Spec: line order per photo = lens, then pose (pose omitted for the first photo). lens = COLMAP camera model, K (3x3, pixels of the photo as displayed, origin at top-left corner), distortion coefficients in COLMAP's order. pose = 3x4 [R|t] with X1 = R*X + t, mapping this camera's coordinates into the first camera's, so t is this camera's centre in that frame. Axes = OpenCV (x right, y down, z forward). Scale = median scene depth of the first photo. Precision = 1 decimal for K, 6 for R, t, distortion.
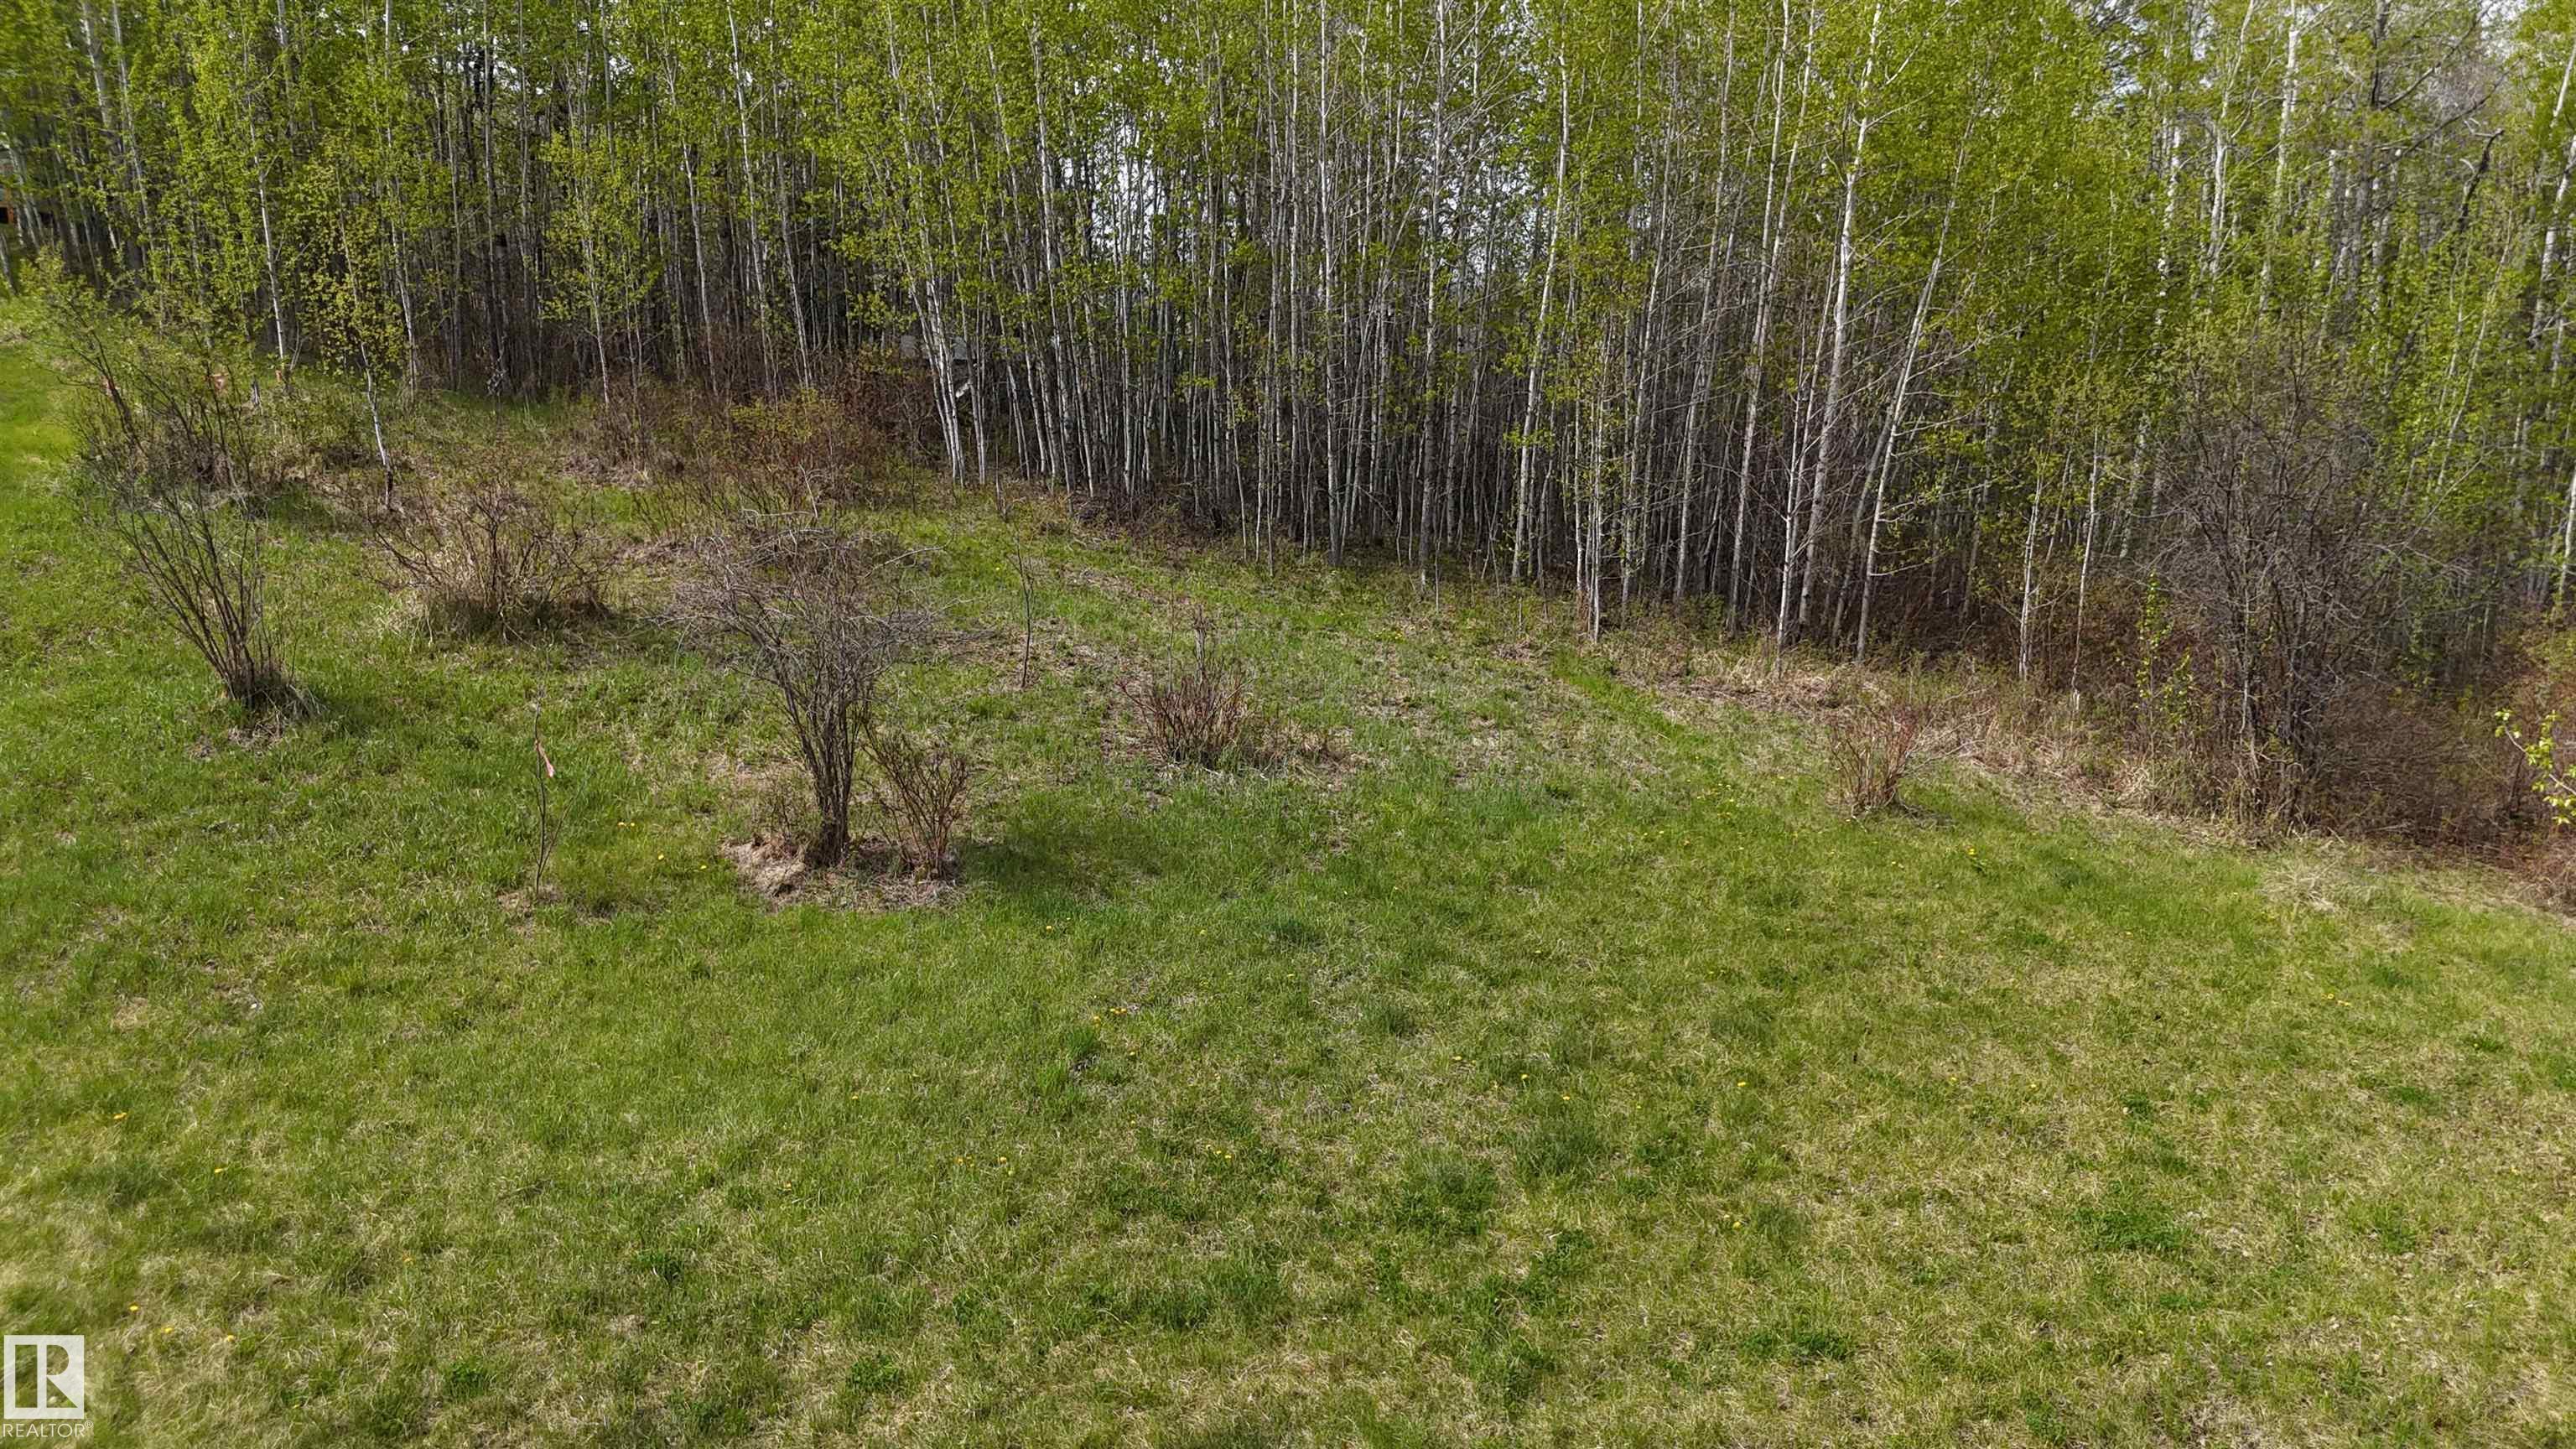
lens RADIAL K [[1884.3, 0, 1288.0], [0, 1884.3, 724.5], [0, 0, 1]] dist [0.075245, -0.110588]
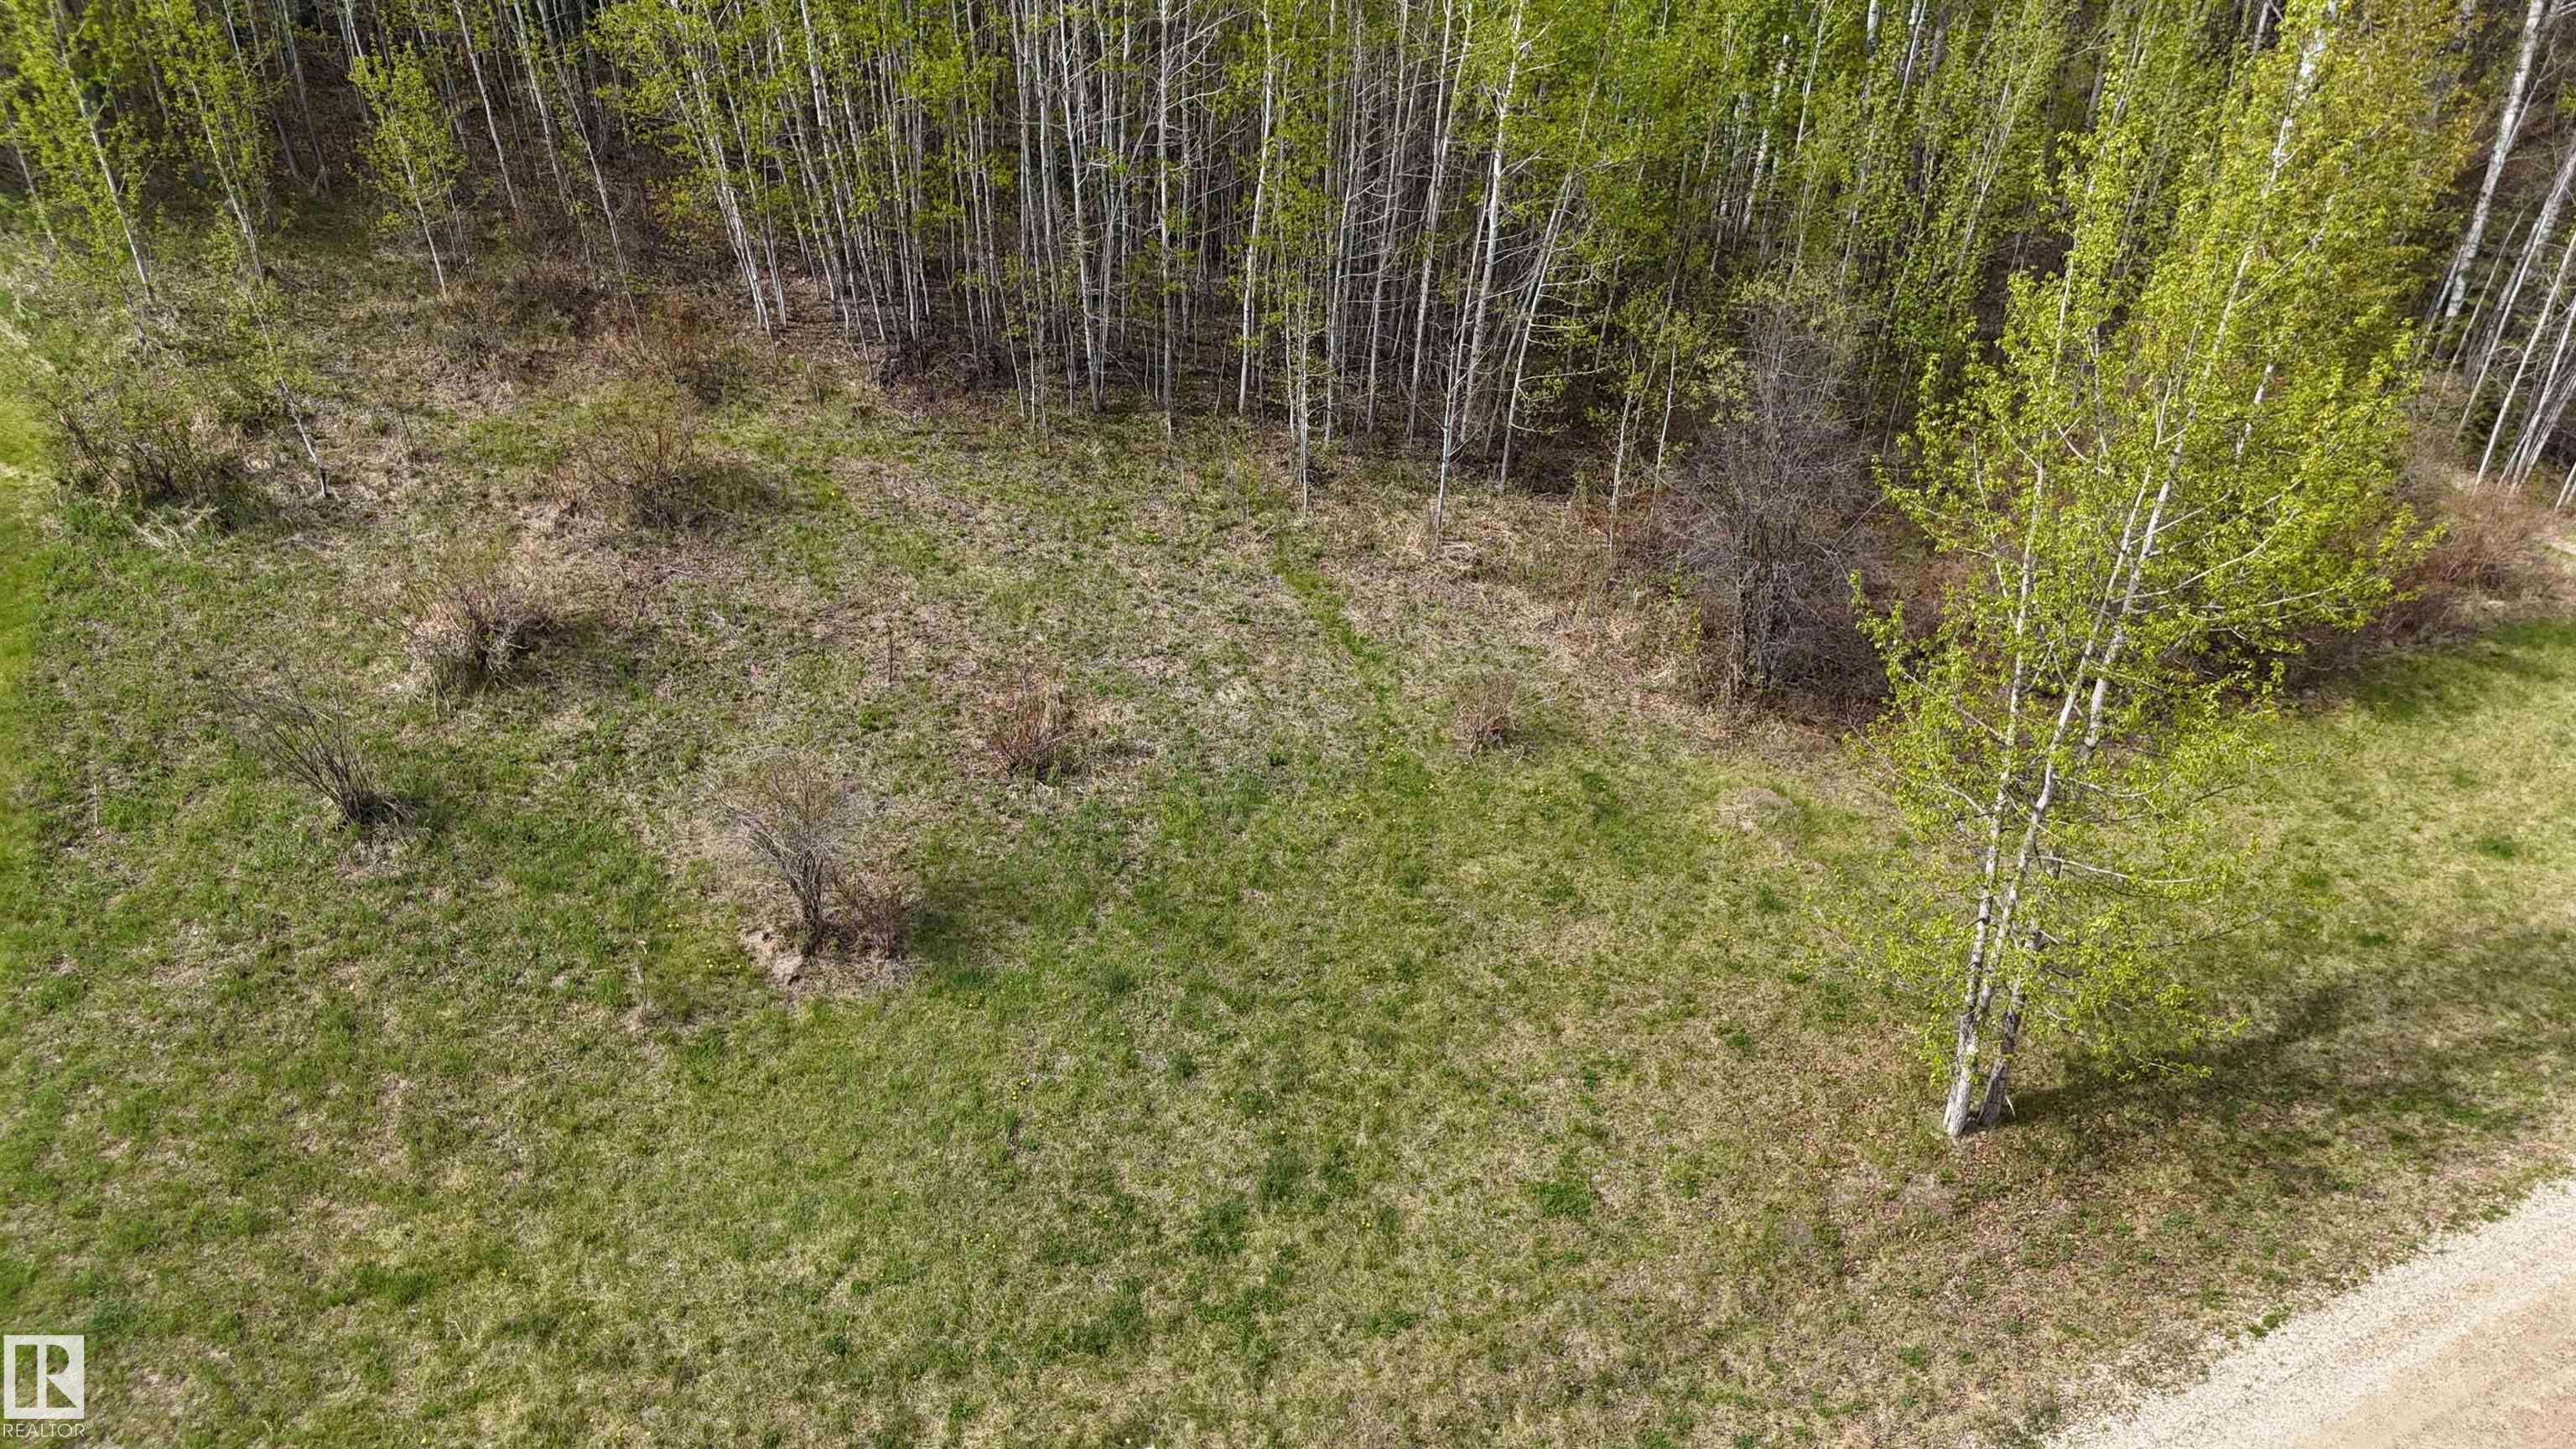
lens RADIAL K [[1870.7, 0, 1288.0], [0, 1870.7, 724.5], [0, 0, 1]] dist [0.108832, -0.247741]
pose [[0.989281, -0.070394, 0.127940, -0.055111], [0.015715, 0.922372, 0.385983, -0.900936], [-0.145179, -0.379835, 0.913591, -0.533719]]
